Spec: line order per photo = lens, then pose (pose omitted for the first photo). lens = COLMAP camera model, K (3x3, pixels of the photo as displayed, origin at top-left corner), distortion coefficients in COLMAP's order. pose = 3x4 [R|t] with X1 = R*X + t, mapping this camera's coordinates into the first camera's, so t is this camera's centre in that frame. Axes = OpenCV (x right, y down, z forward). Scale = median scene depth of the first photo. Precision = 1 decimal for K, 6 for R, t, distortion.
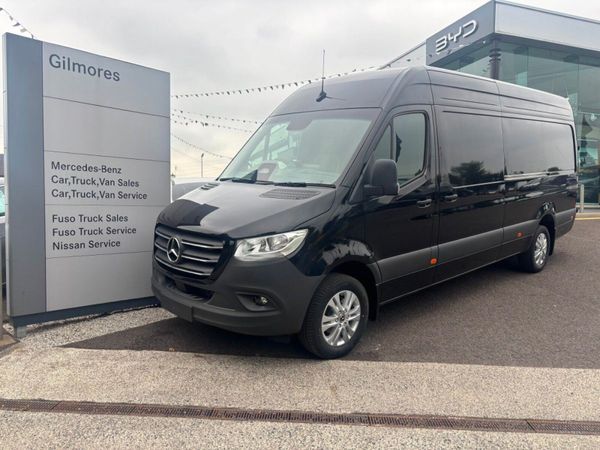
lens RADIAL K [[462.5, 0, 299.2], [0, 462.5, 228.1], [0, 0, 1]] dist [0.045256, -0.051082]
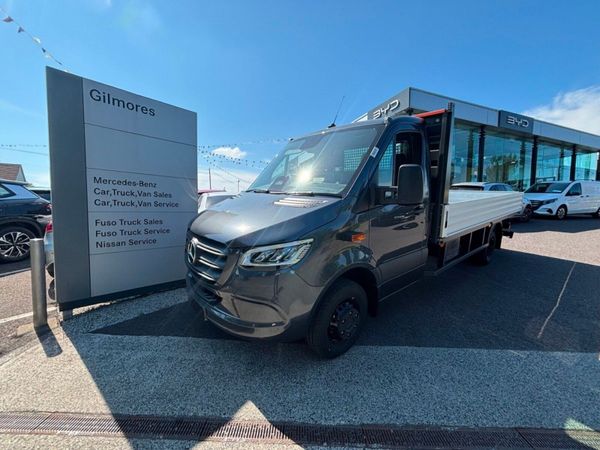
lens RADIAL K [[248.4, 0, 297.7], [0, 248.4, 227.3], [0, 0, 1]] dist [-0.009297, 0.002036]
pose [[0.999687, 0.003444, 0.024780, -0.003939], [-0.004021, 0.999720, 0.023298, -0.024824], [-0.024693, -0.023391, 0.999421, 0.309454]]
